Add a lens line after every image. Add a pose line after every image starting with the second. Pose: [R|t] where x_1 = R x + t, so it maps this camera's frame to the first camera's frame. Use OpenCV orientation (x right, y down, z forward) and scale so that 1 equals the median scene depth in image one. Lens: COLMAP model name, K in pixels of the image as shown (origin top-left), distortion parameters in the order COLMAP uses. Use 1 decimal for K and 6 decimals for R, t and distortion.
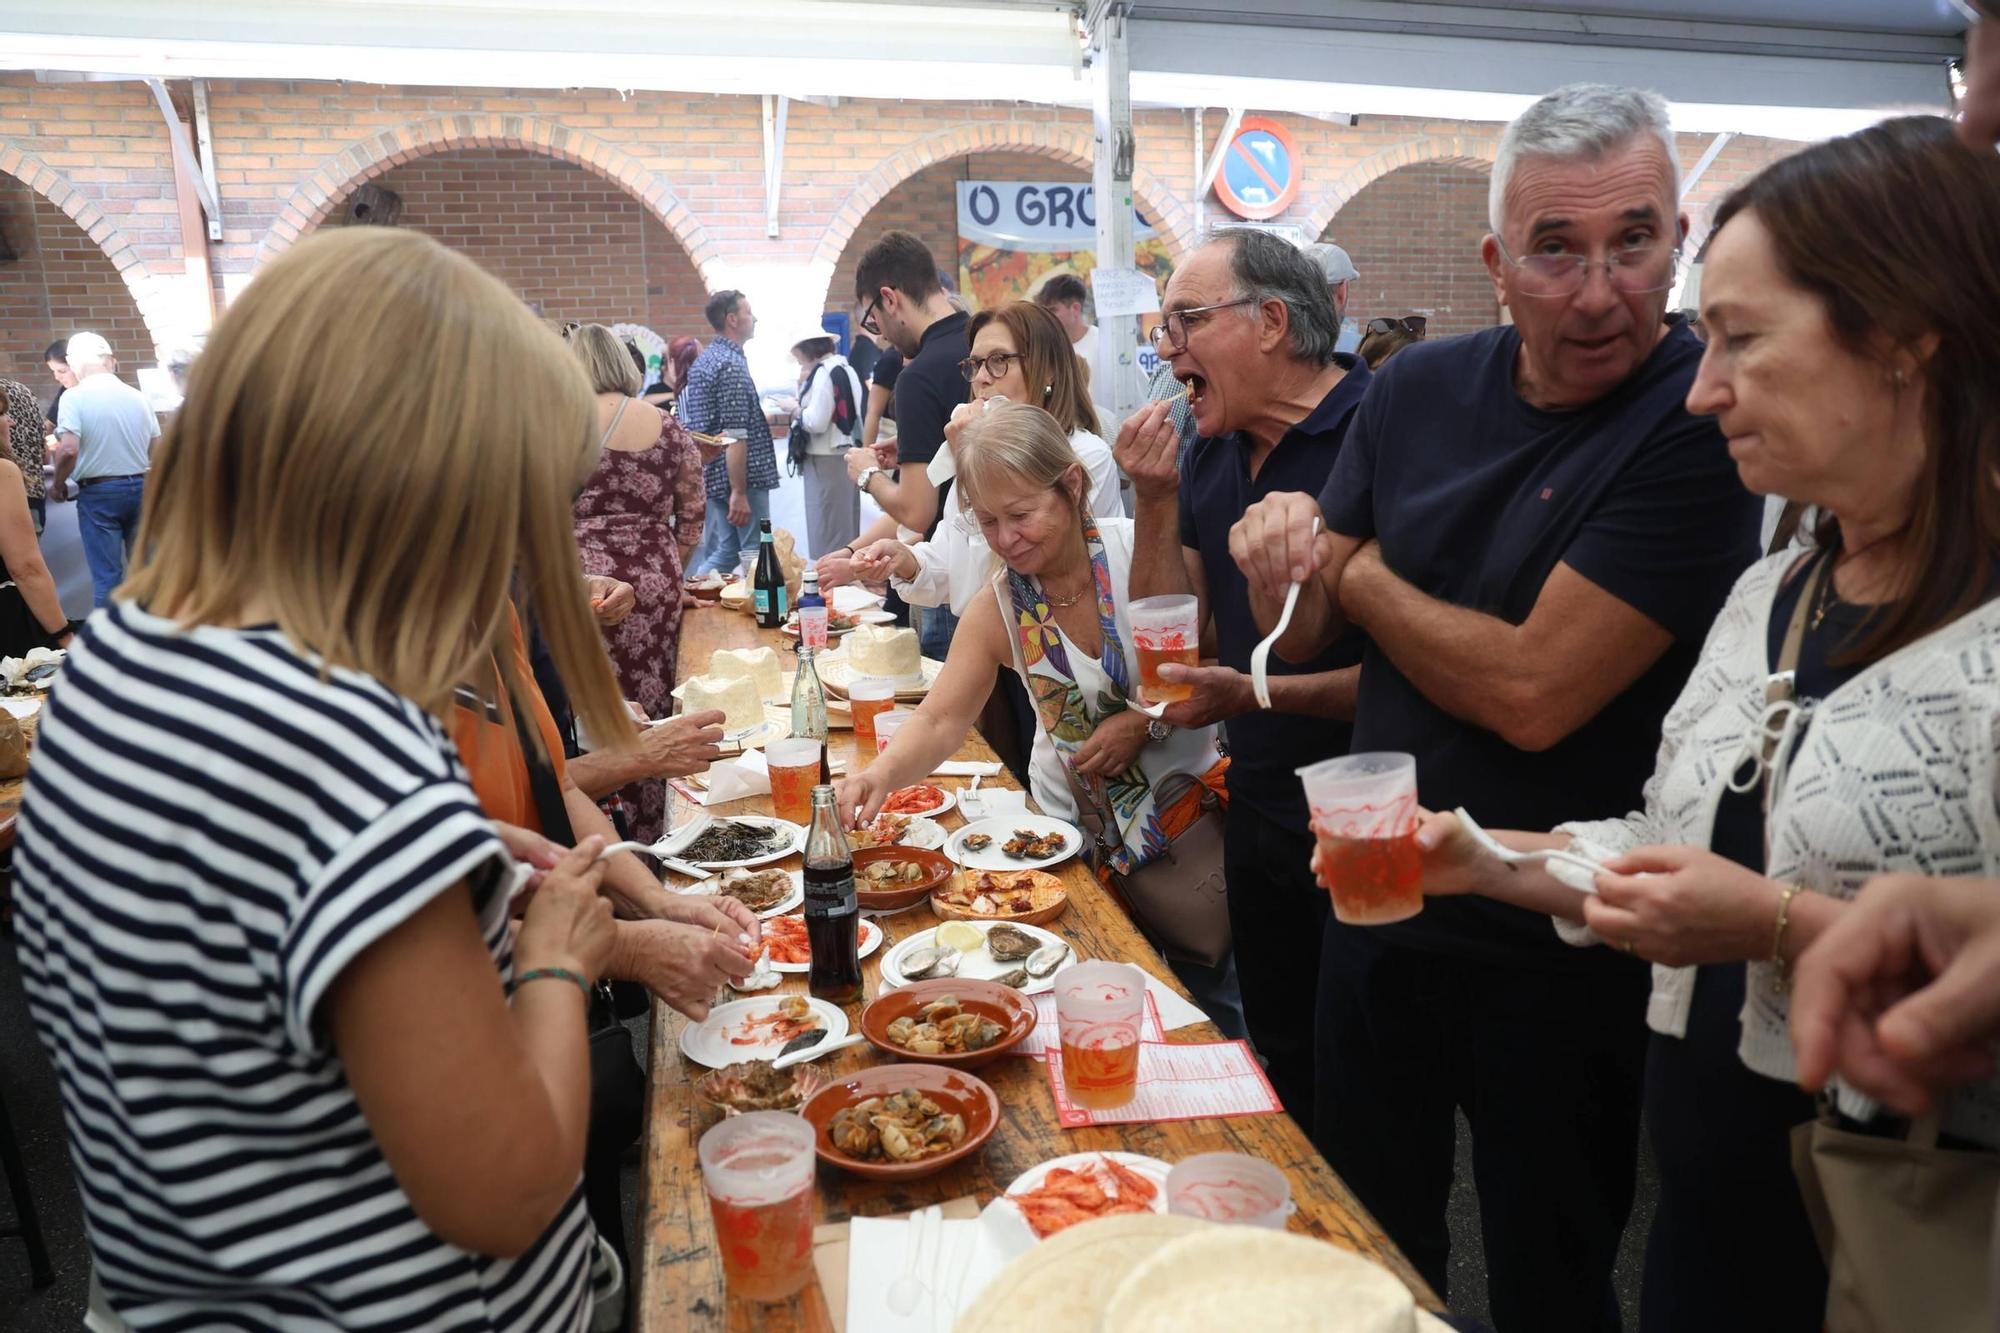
lens RADIAL K [[1394.9, 0, 1016.0], [0, 1394.9, 682.7], [0, 0, 1]] dist [-0.091163, 0.070496]
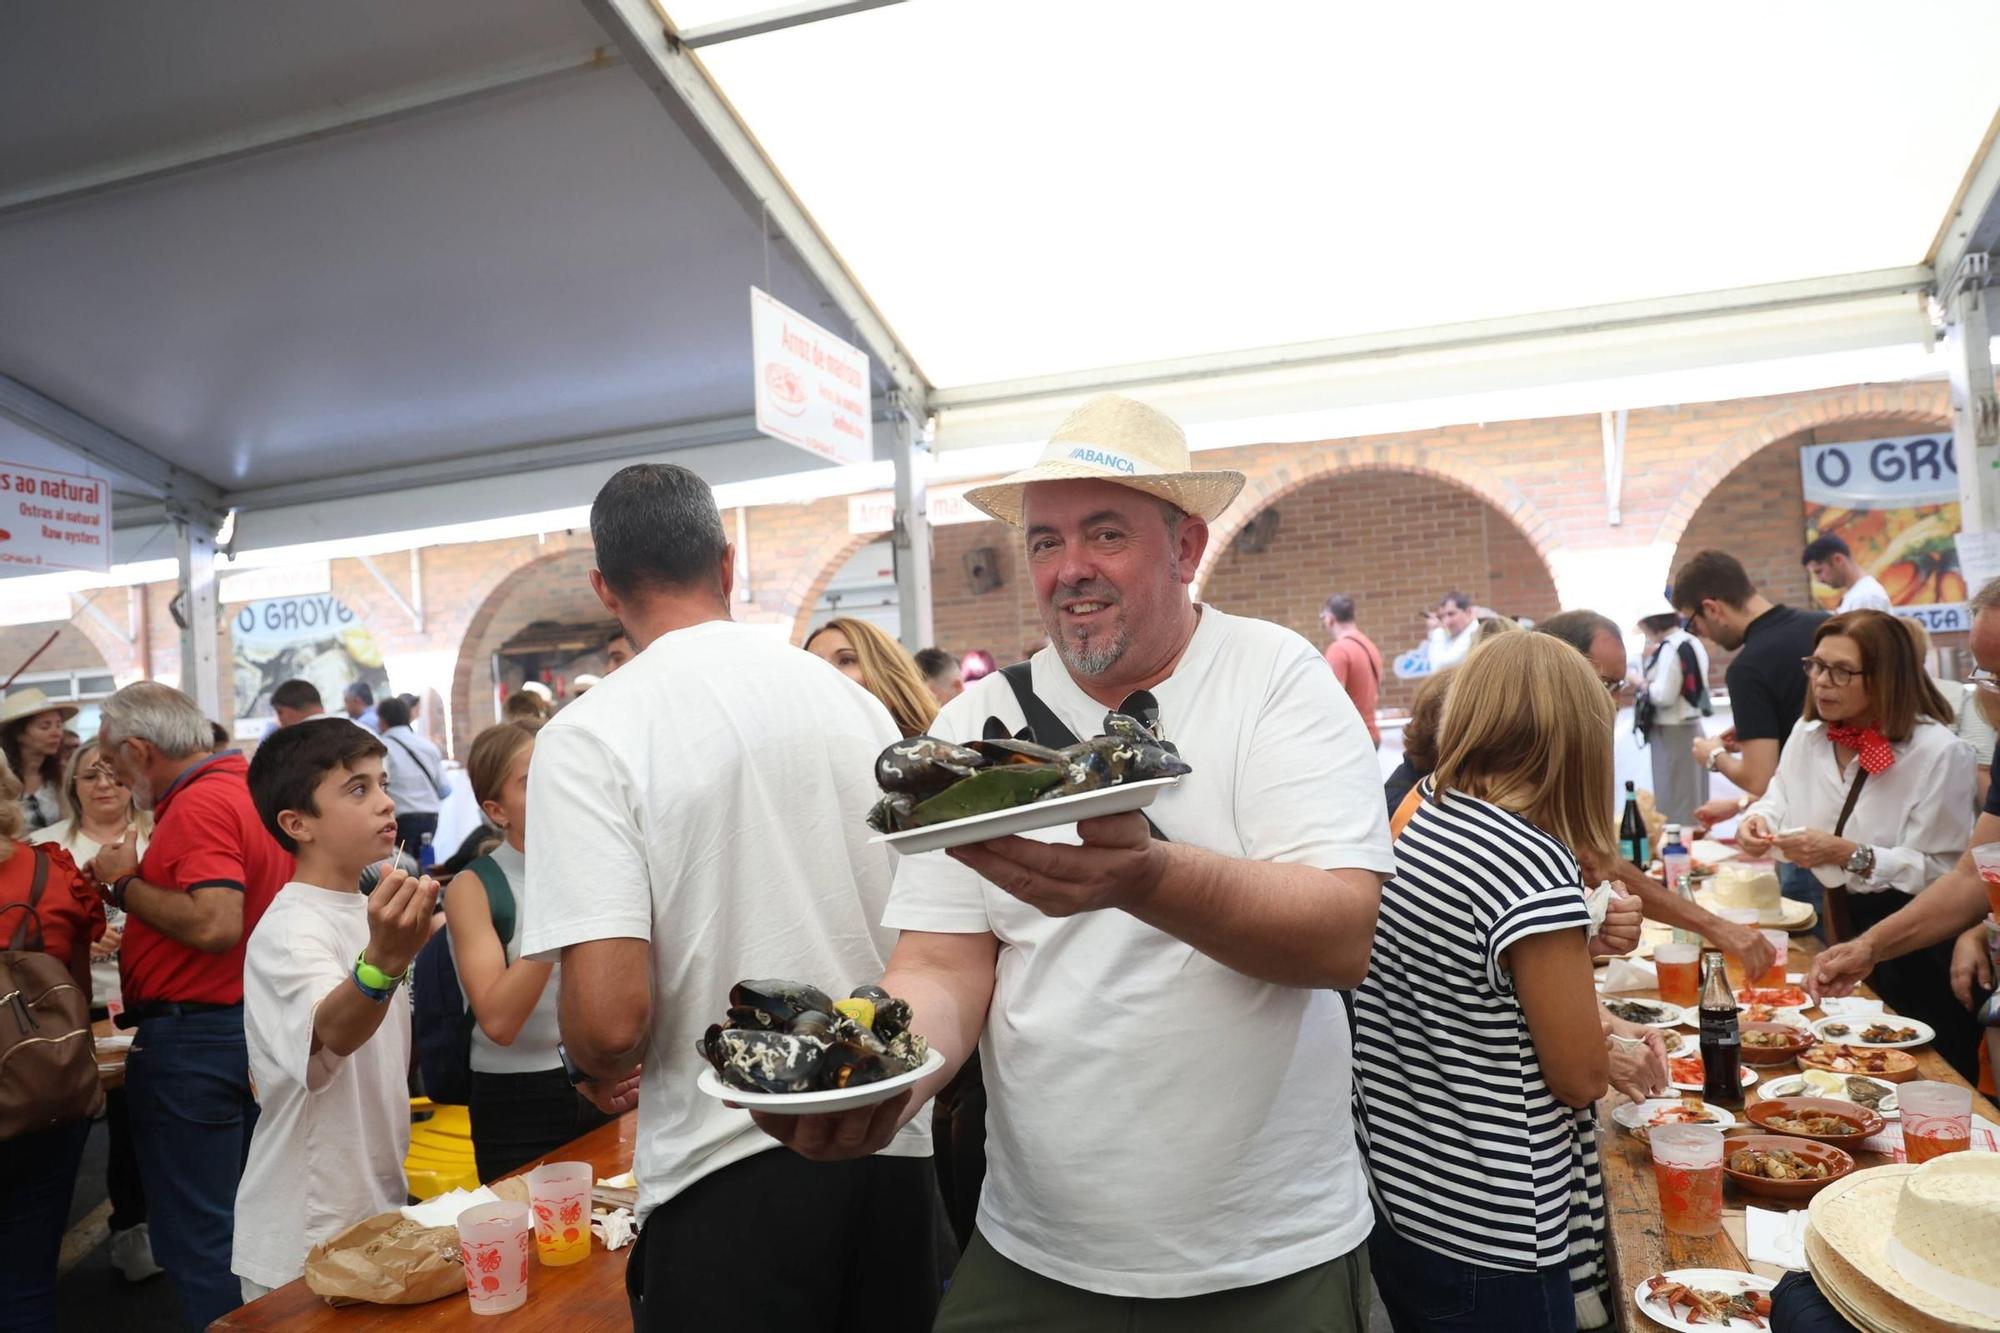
lens RADIAL K [[1394.9, 0, 1016.0], [0, 1394.9, 682.7], [0, 0, 1]] dist [-0.091163, 0.070496]
pose [[0.841900, -0.035183, -0.538486, 0.005460], [-0.068946, 0.982681, -0.171999, 0.019047], [0.535211, 0.181932, 0.824894, -0.129608]]
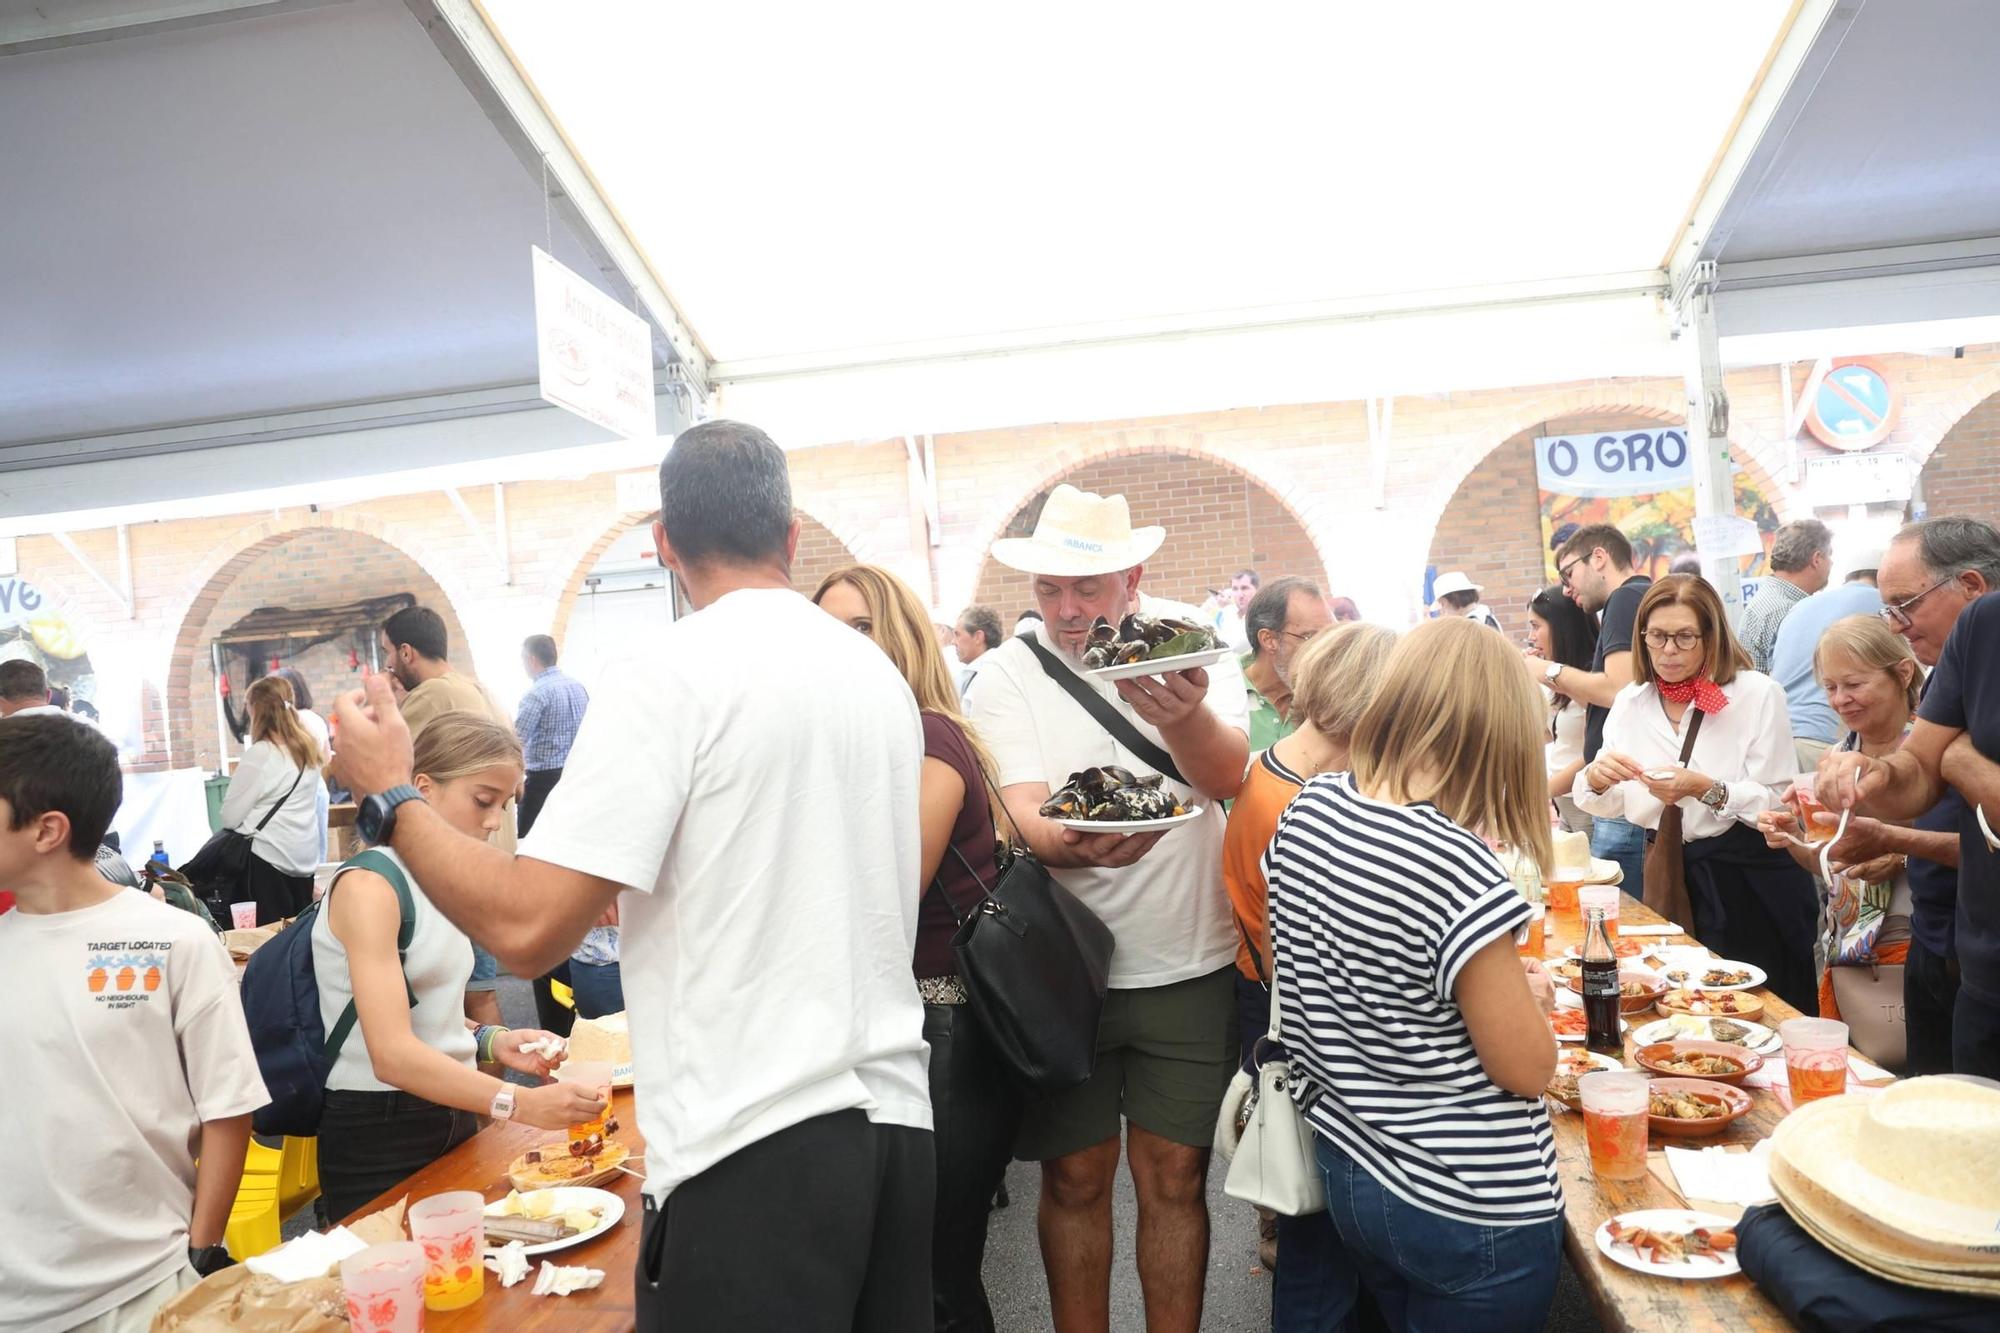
lens RADIAL K [[1394.9, 0, 1016.0], [0, 1394.9, 682.7], [0, 0, 1]] dist [-0.091163, 0.070496]
pose [[0.925134, -0.041328, -0.377386, -0.030374], [-0.025652, 0.984980, -0.170750, 0.021540], [0.378774, 0.167648, 0.910178, -0.132853]]
